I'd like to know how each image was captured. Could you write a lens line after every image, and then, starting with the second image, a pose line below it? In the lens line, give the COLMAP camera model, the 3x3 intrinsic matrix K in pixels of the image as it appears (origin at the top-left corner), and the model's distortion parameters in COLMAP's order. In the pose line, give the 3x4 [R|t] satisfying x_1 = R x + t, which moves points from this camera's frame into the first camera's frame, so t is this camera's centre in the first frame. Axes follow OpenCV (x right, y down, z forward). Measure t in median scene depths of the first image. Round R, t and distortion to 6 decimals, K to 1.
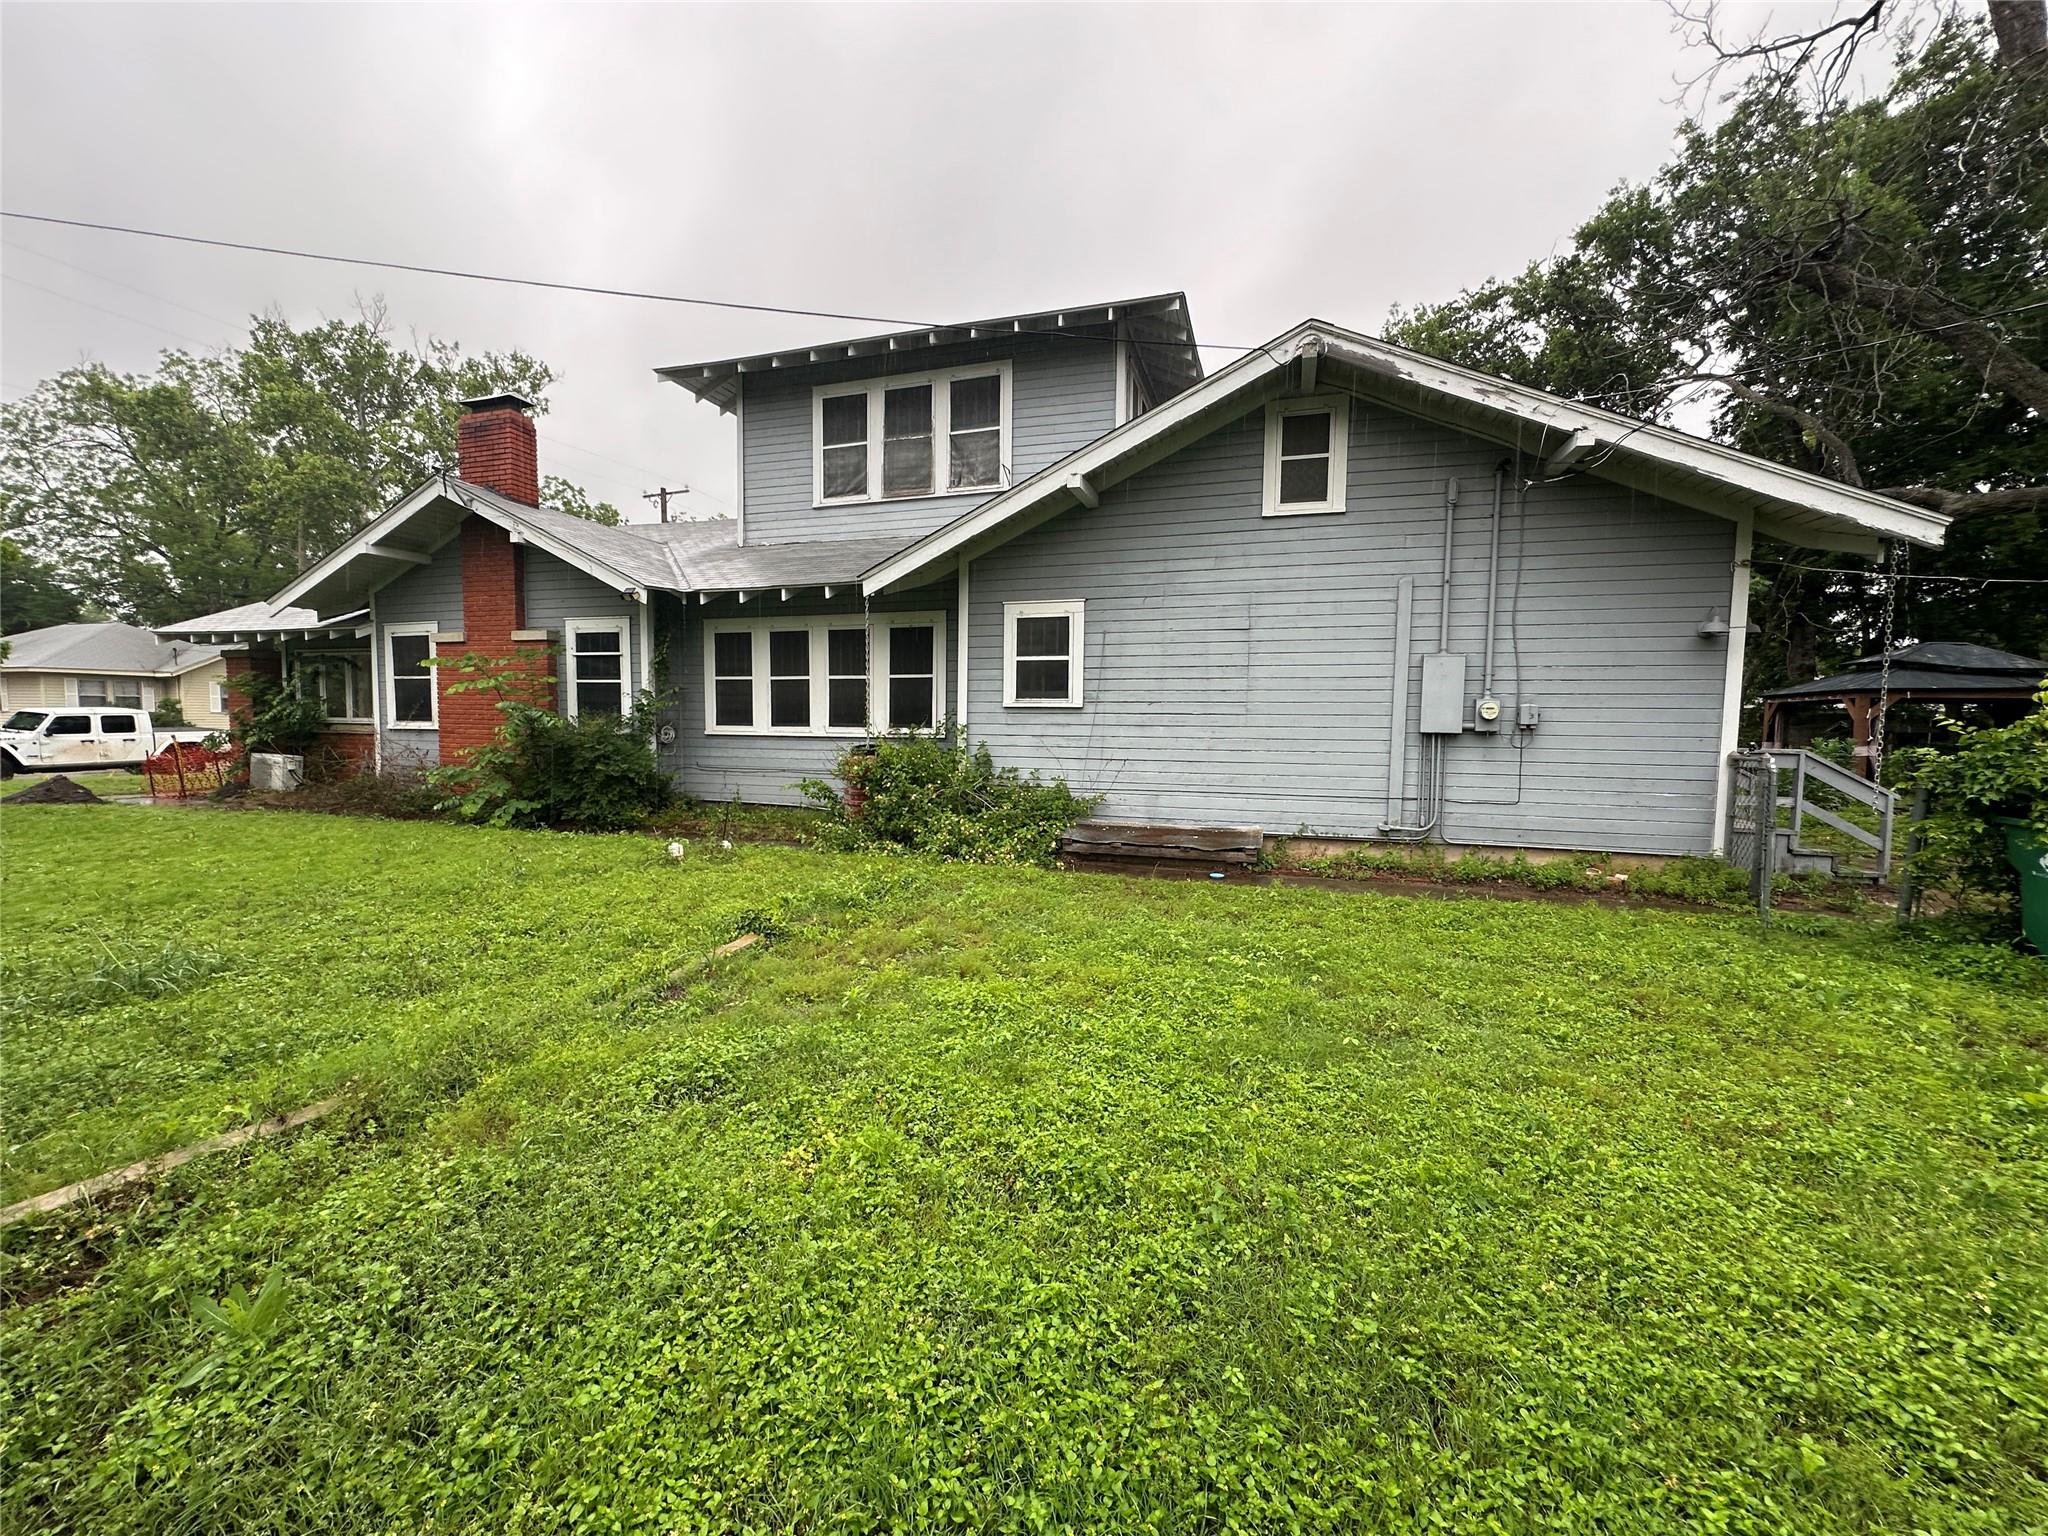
lens RADIAL K [[822.6, 0, 1023.2], [0, 822.6, 772.7], [0, 0, 1]] dist [-0.003977, -0.000466]
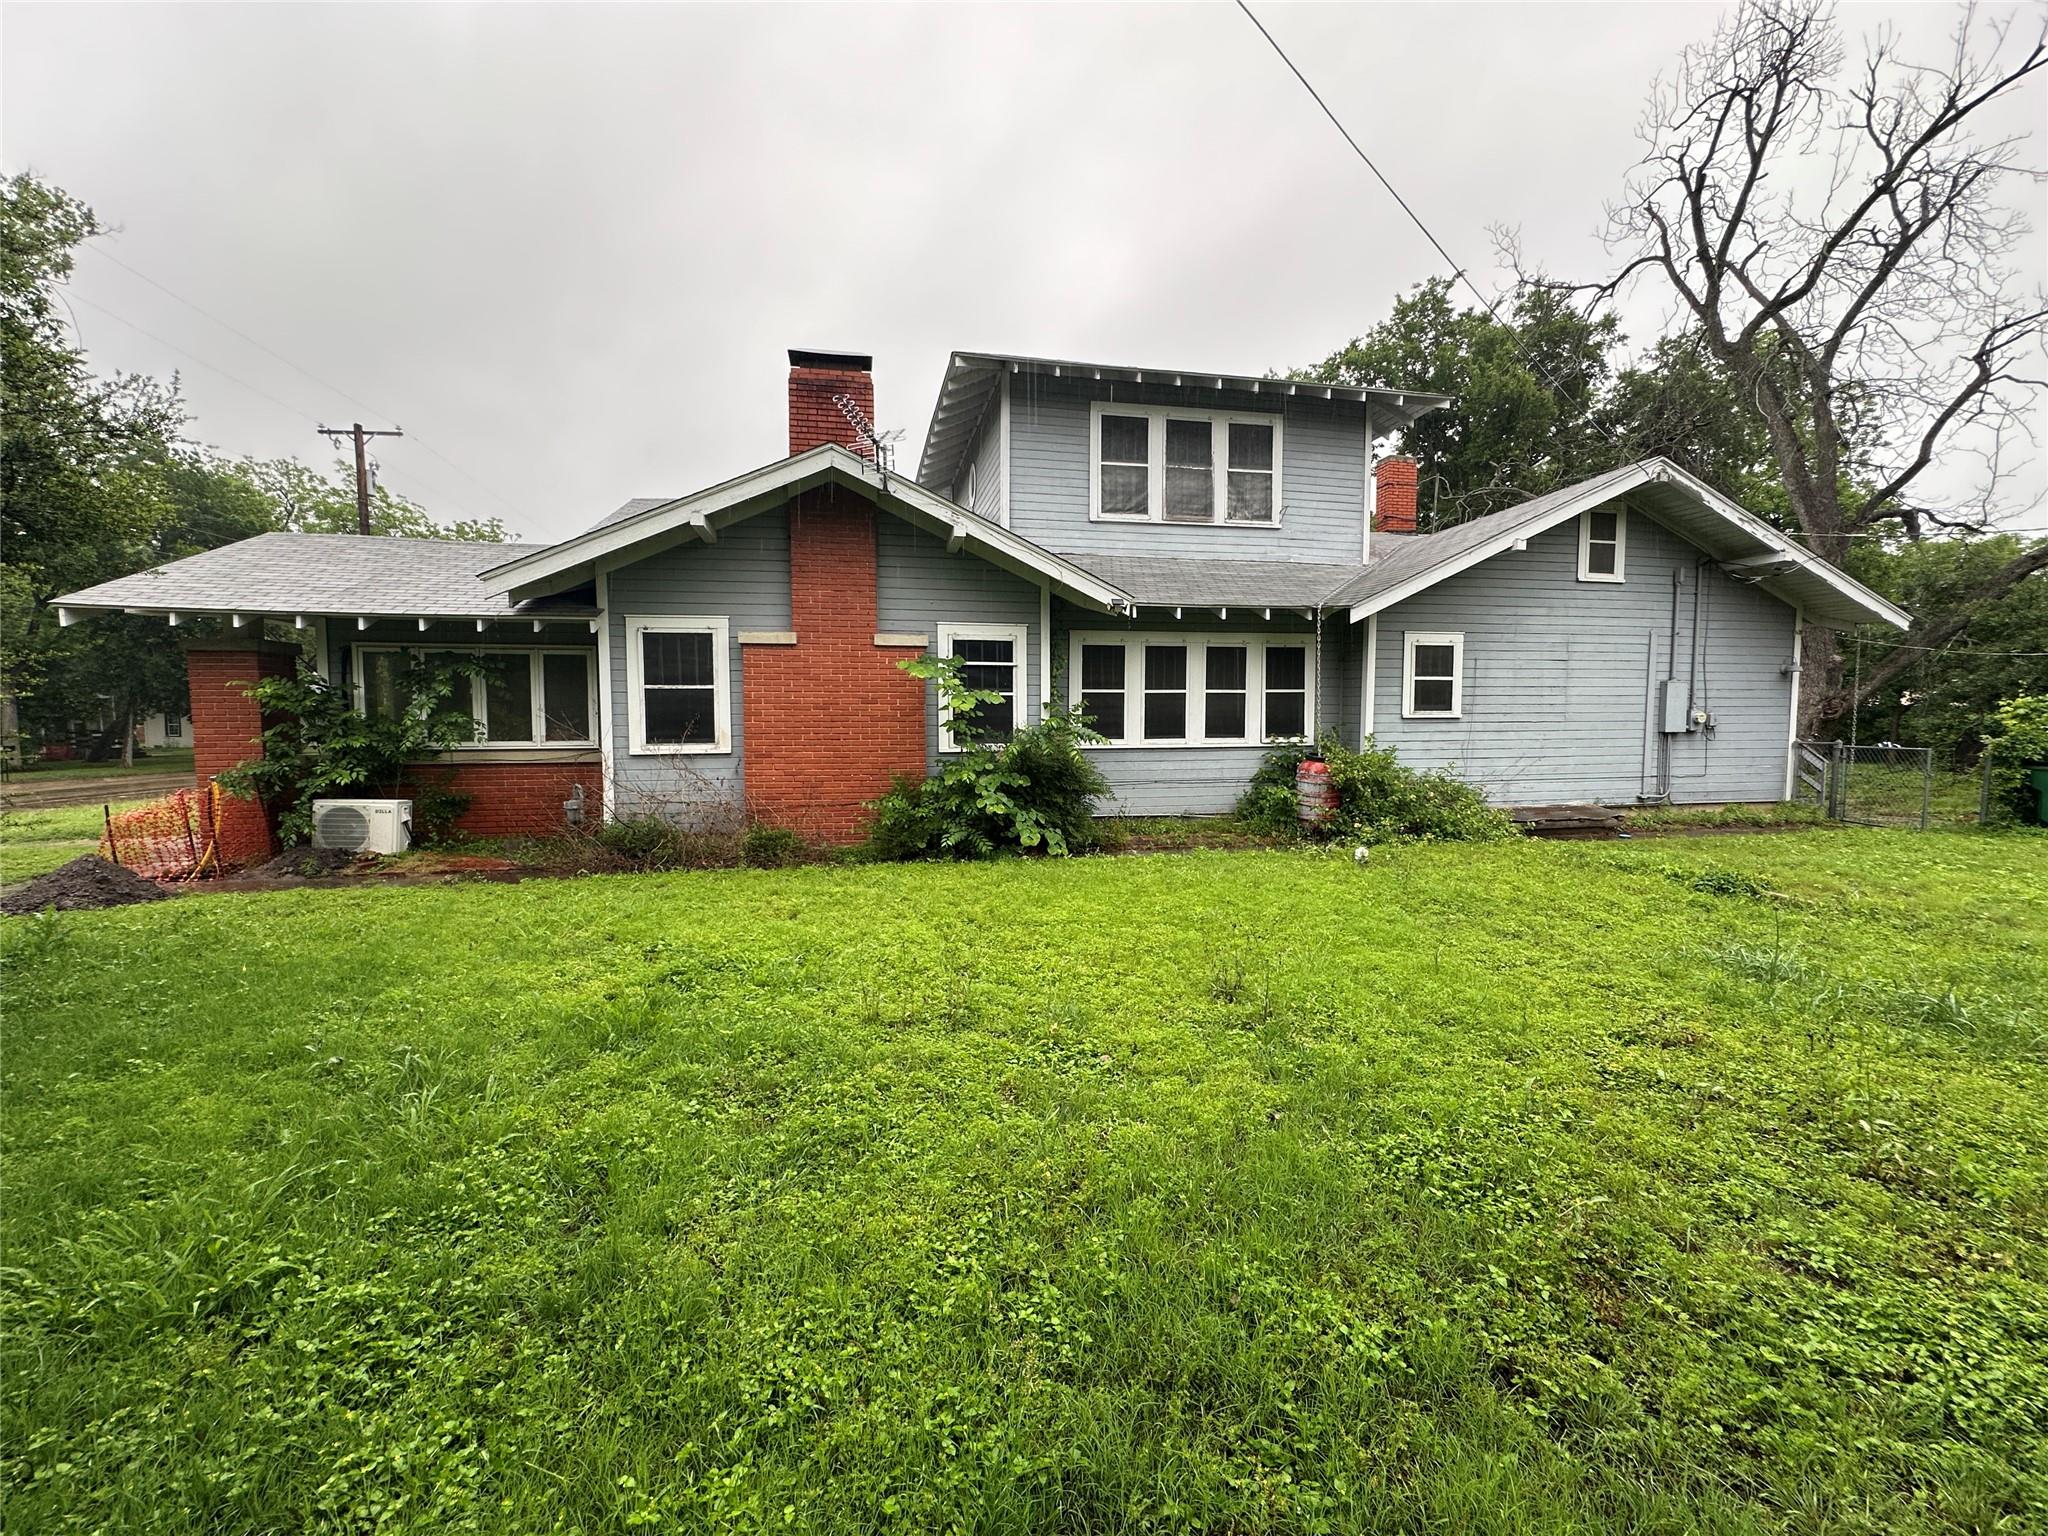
lens RADIAL K [[822.6, 0, 1023.4], [0, 822.6, 769.3], [0, 0, 1]] dist [-0.003977, -0.000466]
pose [[0.867828, -0.043077, 0.494993, -0.957365], [0.046610, 0.998900, 0.005212, -0.031855], [-0.494673, 0.018548, 0.868881, 0.198481]]
